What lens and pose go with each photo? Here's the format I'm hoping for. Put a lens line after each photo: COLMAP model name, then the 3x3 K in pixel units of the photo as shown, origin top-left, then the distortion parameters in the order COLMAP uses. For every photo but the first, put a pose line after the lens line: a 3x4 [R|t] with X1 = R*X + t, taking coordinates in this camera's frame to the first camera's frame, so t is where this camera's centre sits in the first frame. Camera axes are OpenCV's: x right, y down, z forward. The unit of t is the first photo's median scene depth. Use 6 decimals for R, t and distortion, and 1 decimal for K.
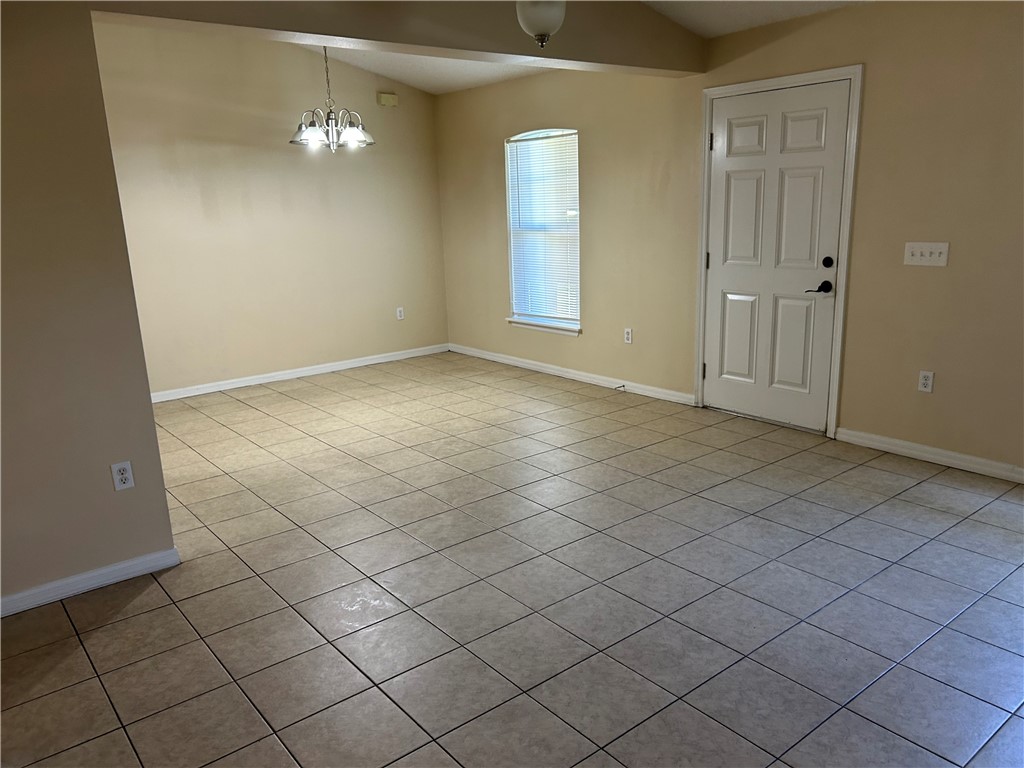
lens RADIAL K [[770.1, 0, 511.7], [0, 770.1, 384.4], [0, 0, 1]] dist [0.048139, -0.072278]
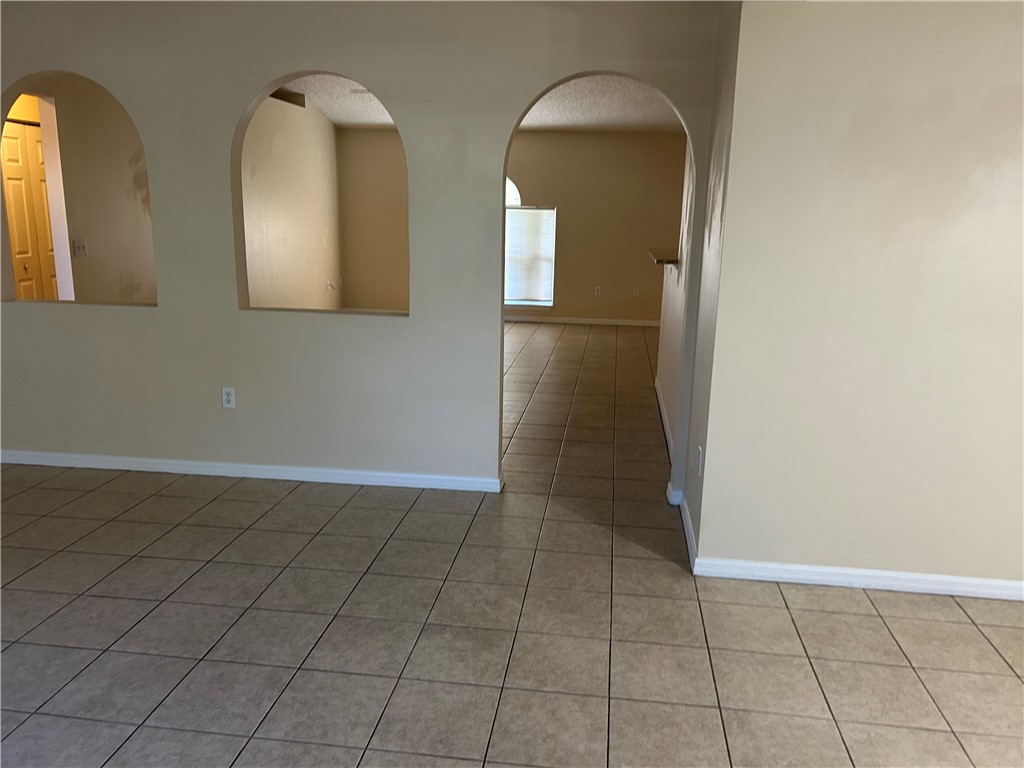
lens RADIAL K [[770.1, 0, 509.0], [0, 770.1, 385.0], [0, 0, 1]] dist [0.048139, -0.072278]
pose [[-0.723951, 0.174491, -0.667419, 0.422492], [-0.165619, 0.895224, 0.413697, -0.425719], [0.669676, 0.410033, -0.619199, 1.711370]]
